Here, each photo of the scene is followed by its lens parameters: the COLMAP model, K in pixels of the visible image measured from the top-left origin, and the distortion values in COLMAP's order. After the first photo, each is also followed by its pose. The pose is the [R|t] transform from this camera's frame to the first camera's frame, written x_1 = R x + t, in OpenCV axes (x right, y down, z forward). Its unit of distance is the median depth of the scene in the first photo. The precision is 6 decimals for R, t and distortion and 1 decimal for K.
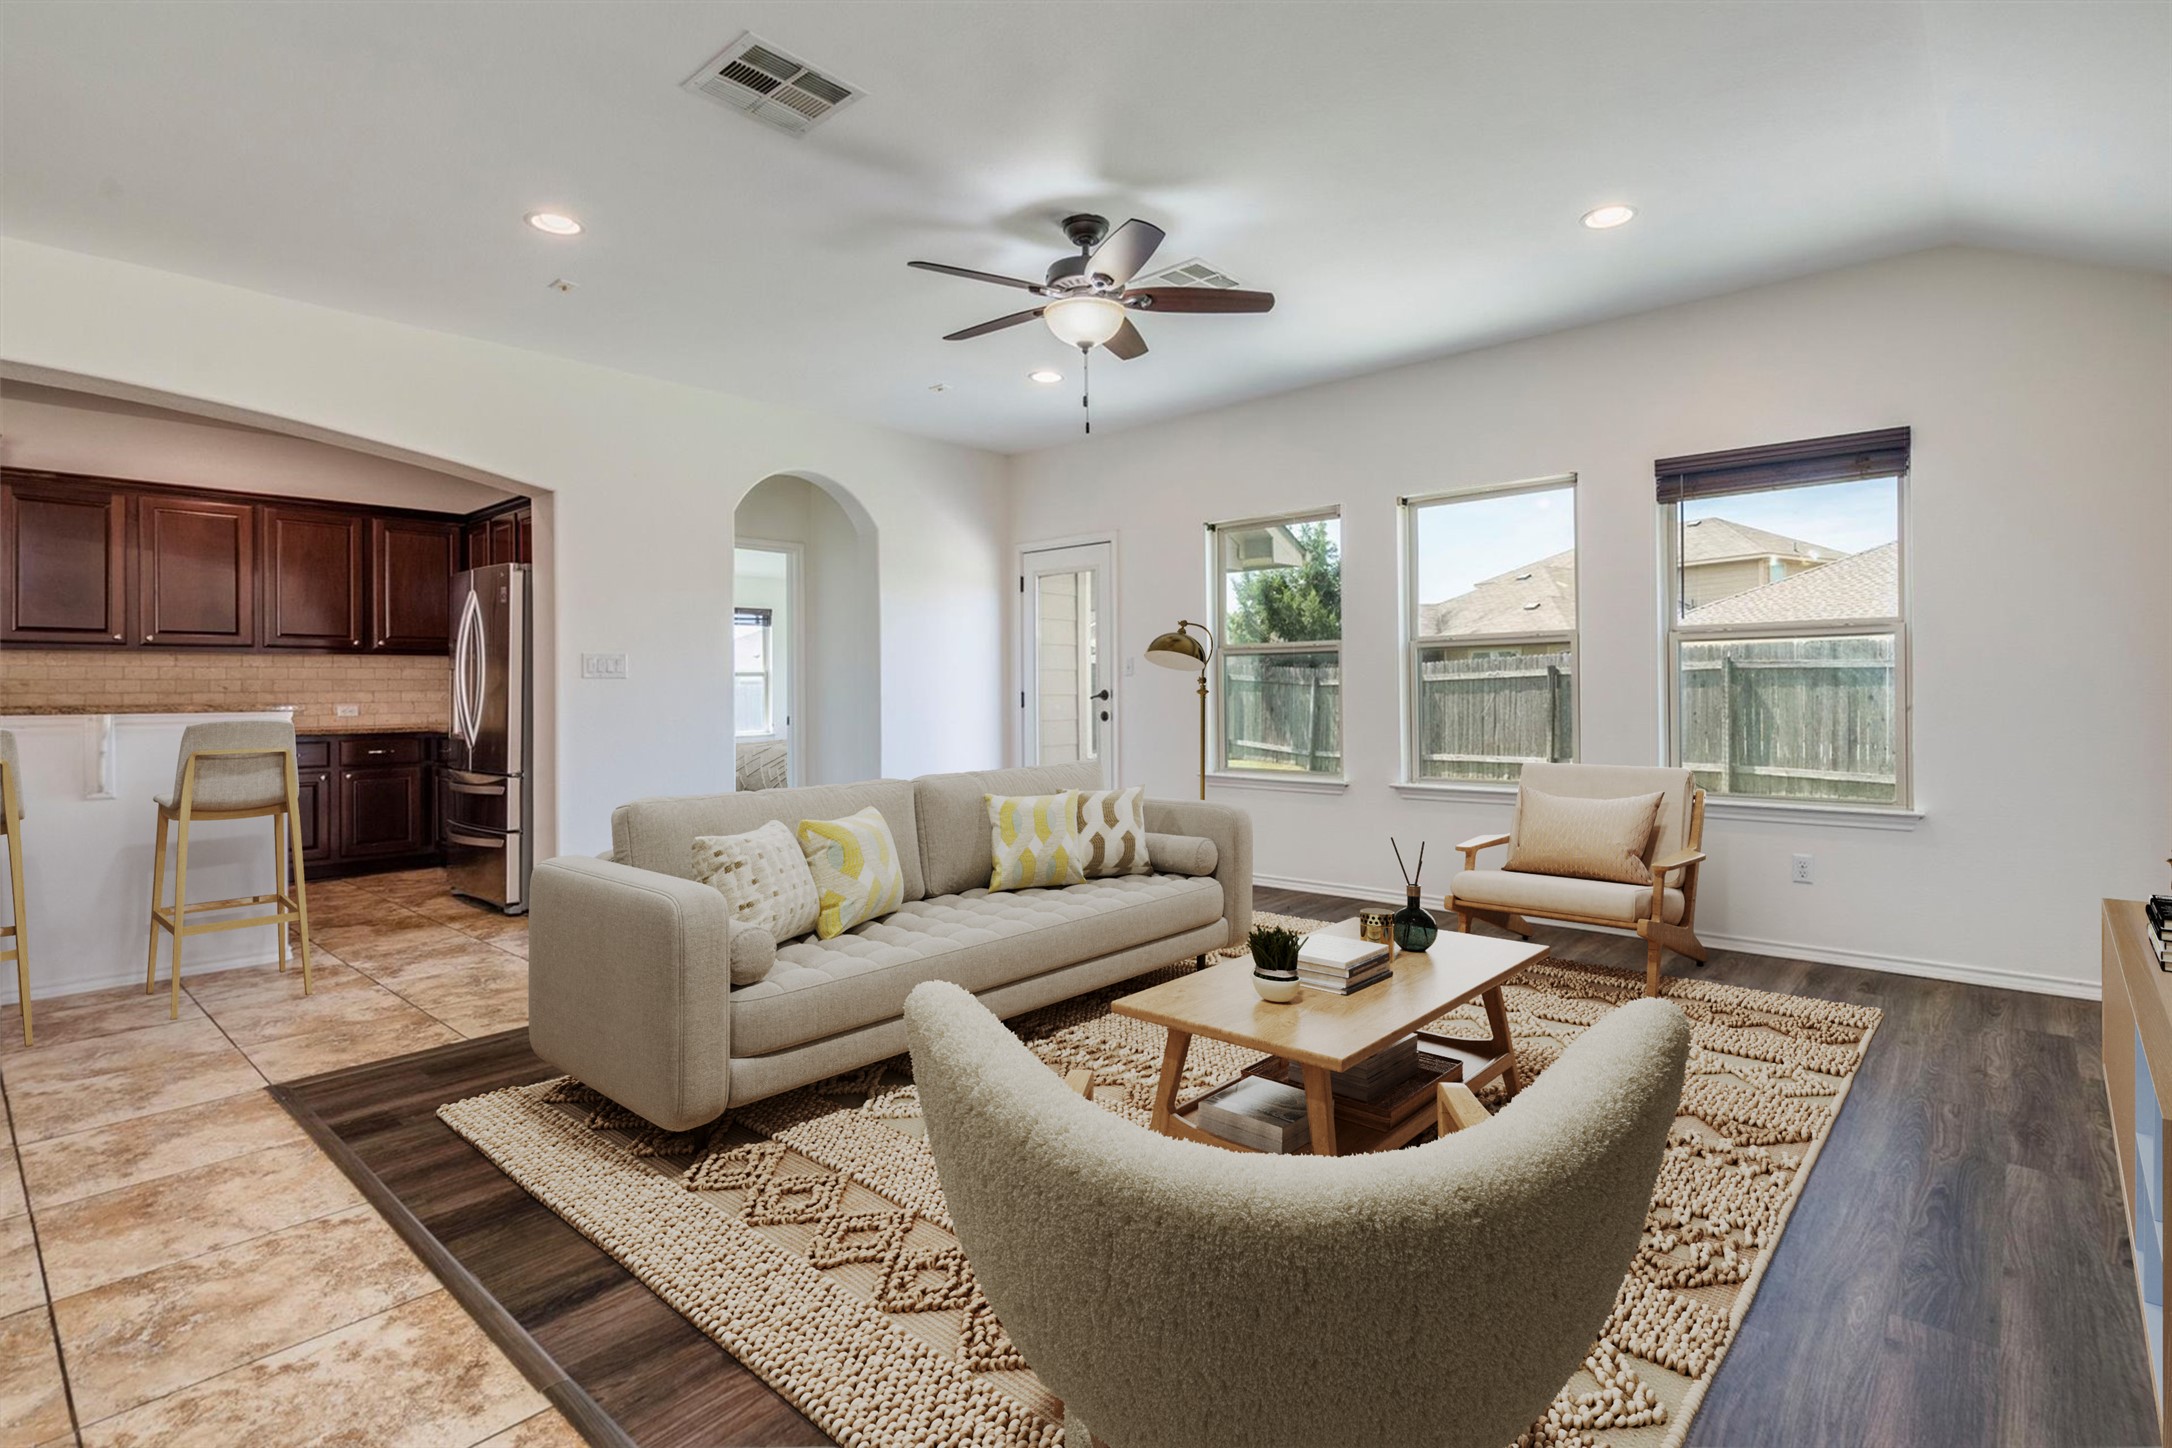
lens RADIAL K [[1046.1, 0, 1095.2], [0, 1046.1, 671.3], [0, 0, 1]] dist [0.009081, 0.000507]
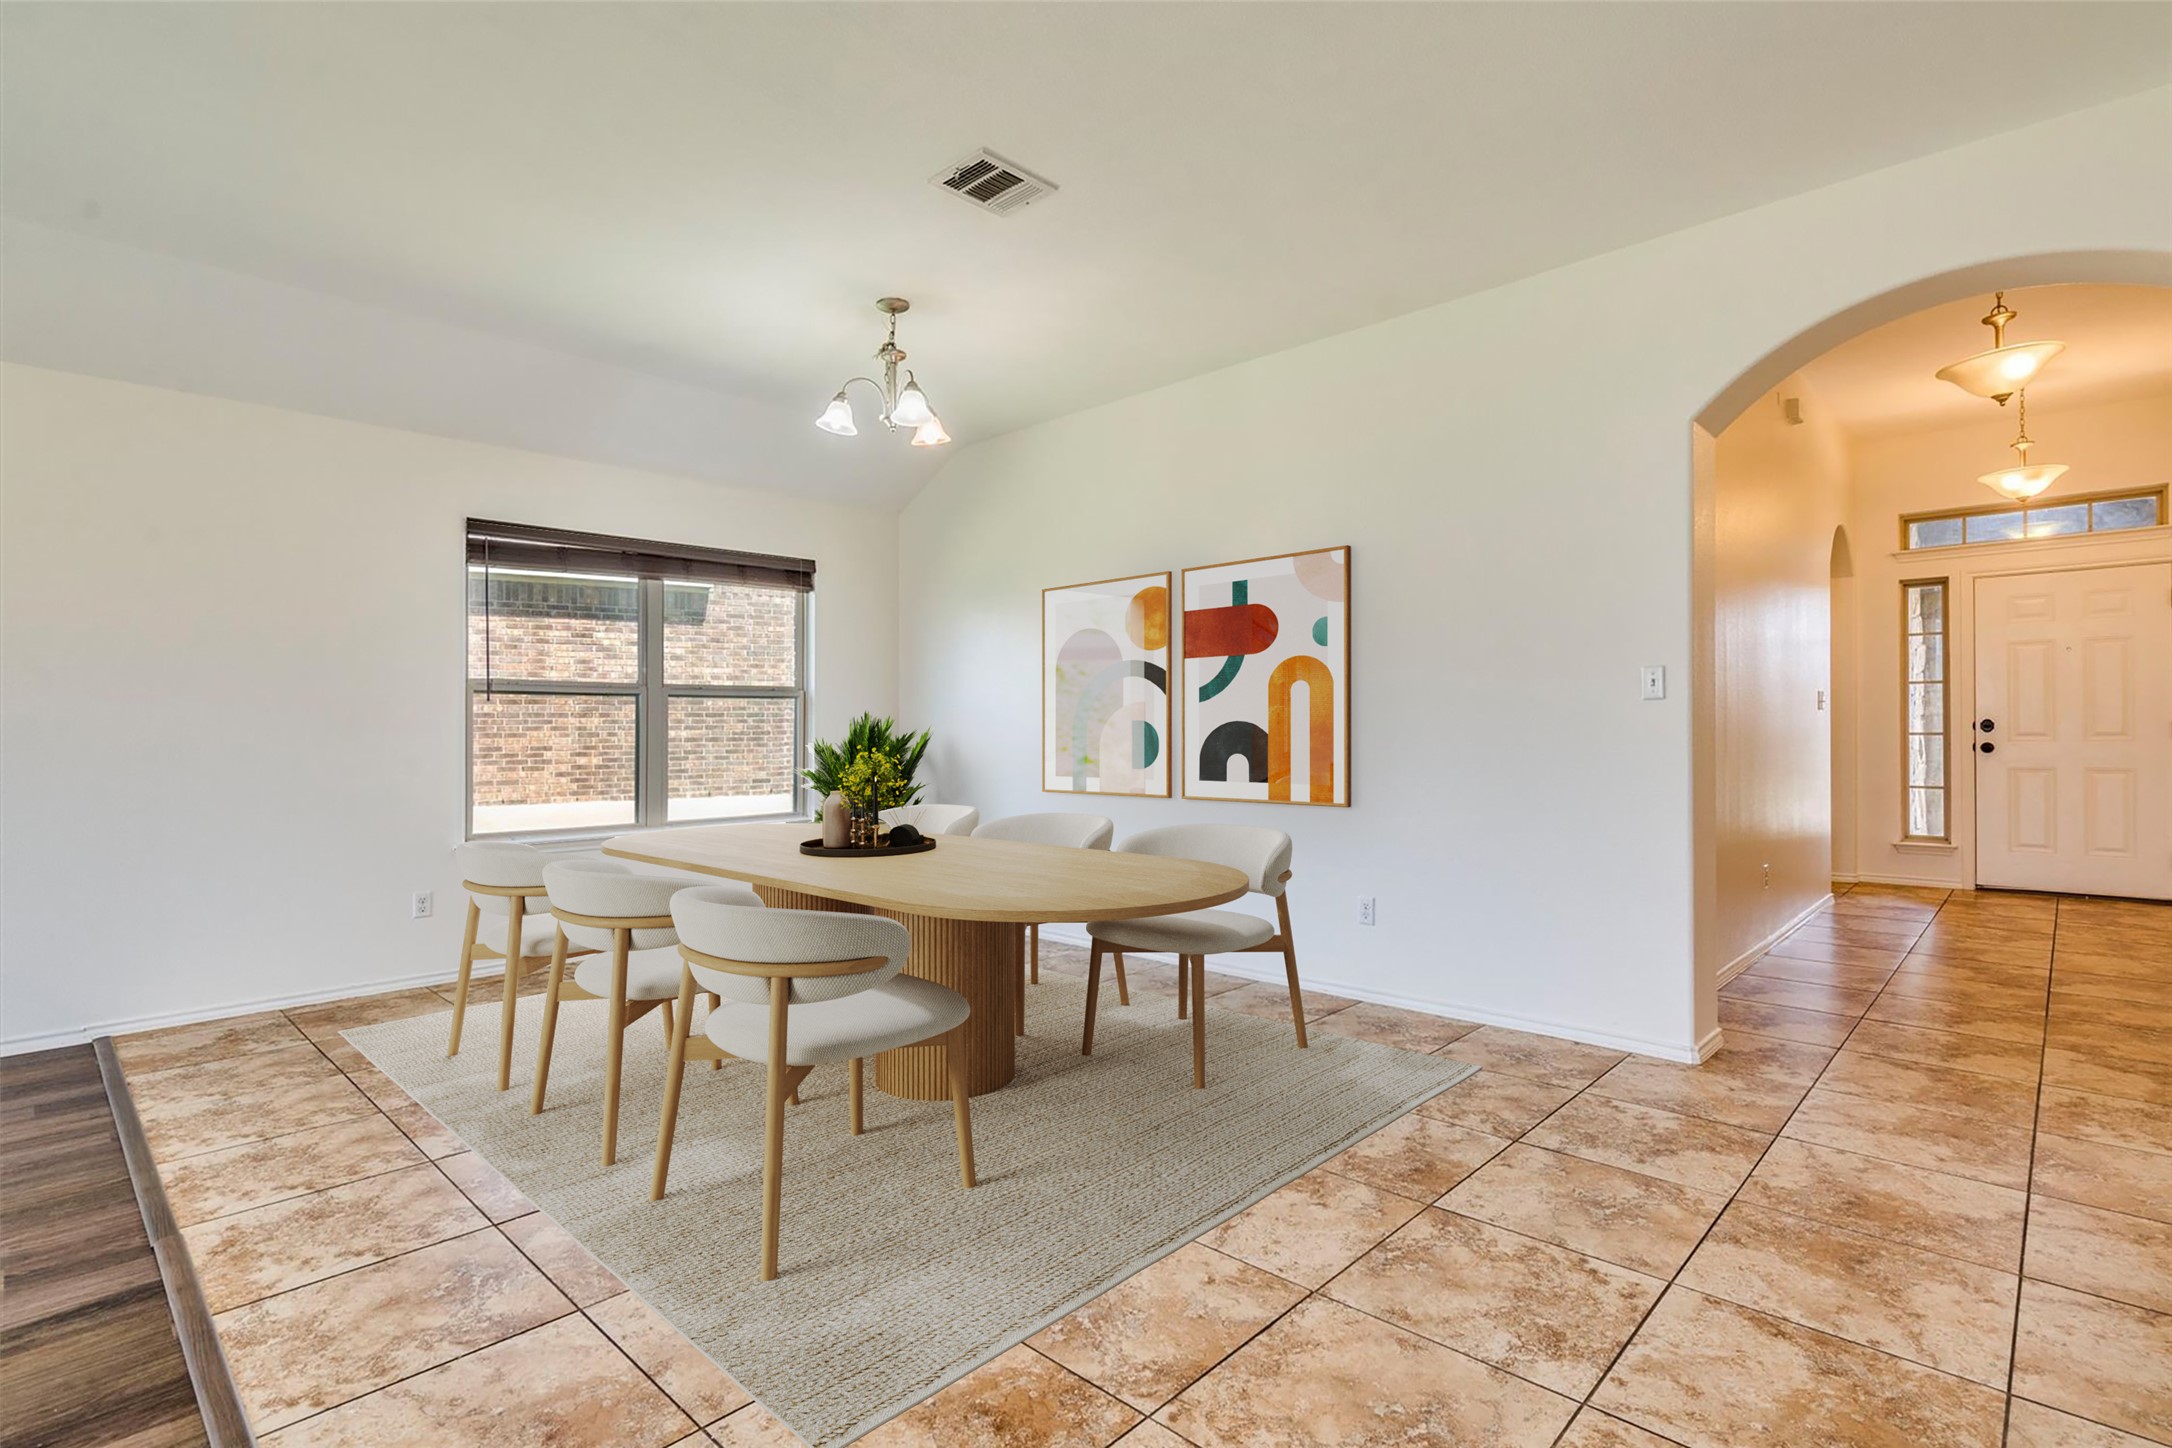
lens RADIAL K [[1034.3, 0, 1086.0], [0, 1034.3, 724.0], [0, 0, 1]] dist [-0.000971, 0.000001]
pose [[-0.999355, 0.014468, 0.032881, -1.459913], [0.013817, 0.999706, -0.019942, 0.045393], [-0.033160, -0.019475, -0.999260, 1.923135]]
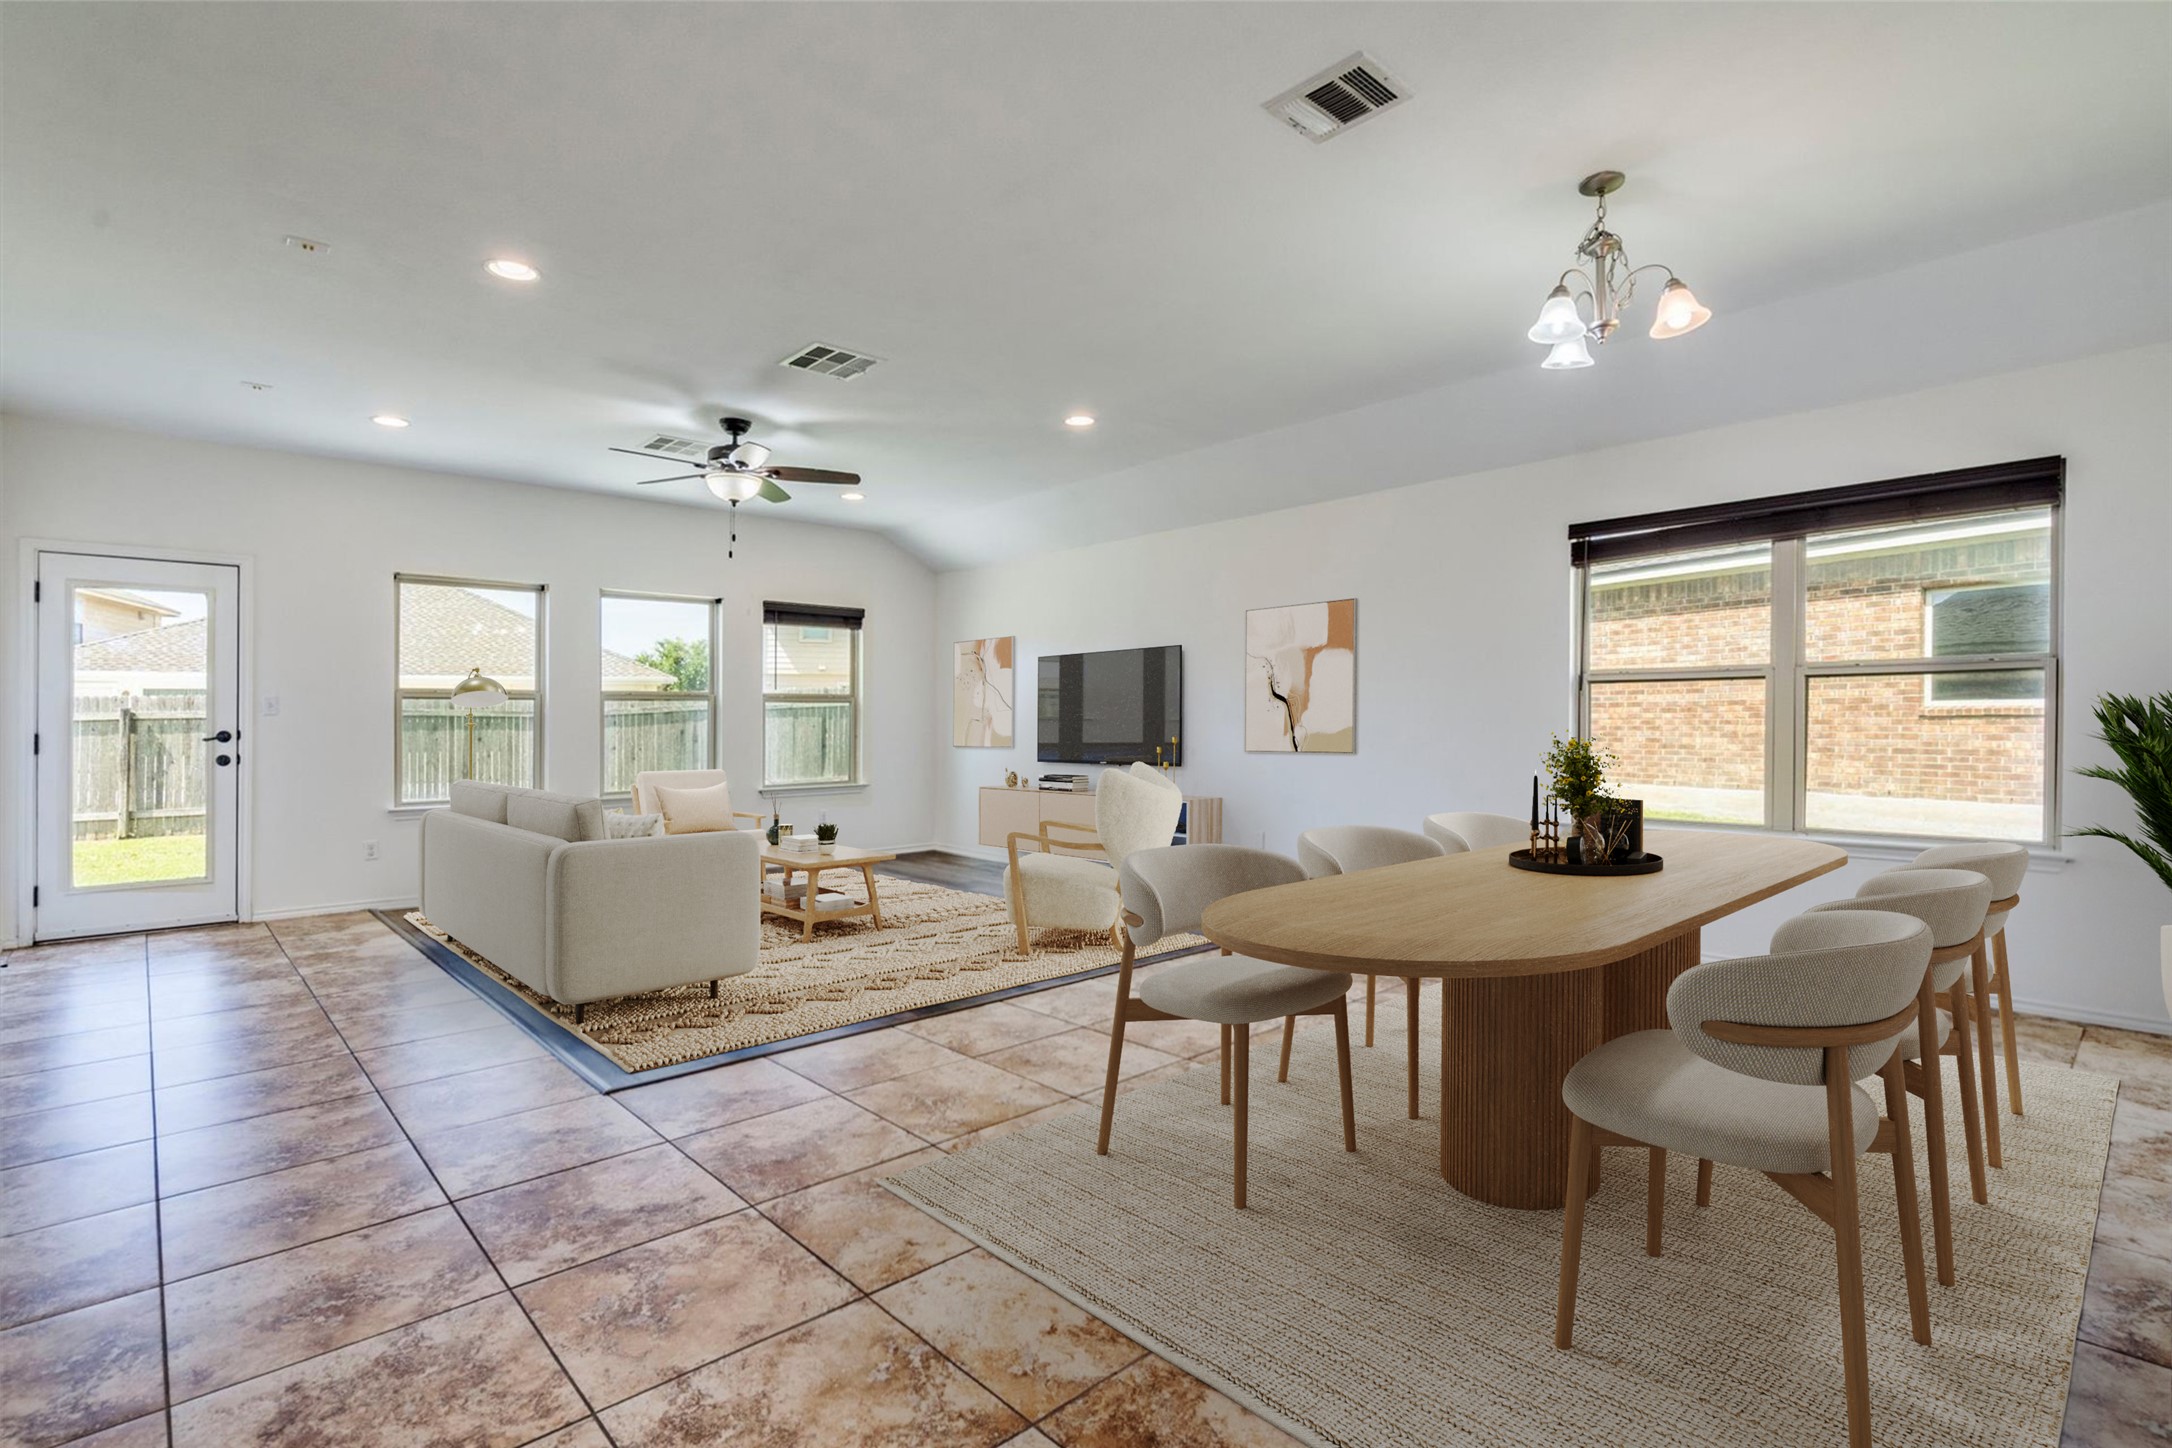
lens RADIAL K [[1020.2, 0, 1097.6], [0, 1020.2, 709.3], [0, 0, 1]] dist [-0.004966, -0.000092]
pose [[0.085676, 0.021096, 0.996100, -2.600806], [-0.009726, 0.999746, -0.020337, 0.032237], [-0.996276, -0.007946, 0.085860, 0.612729]]
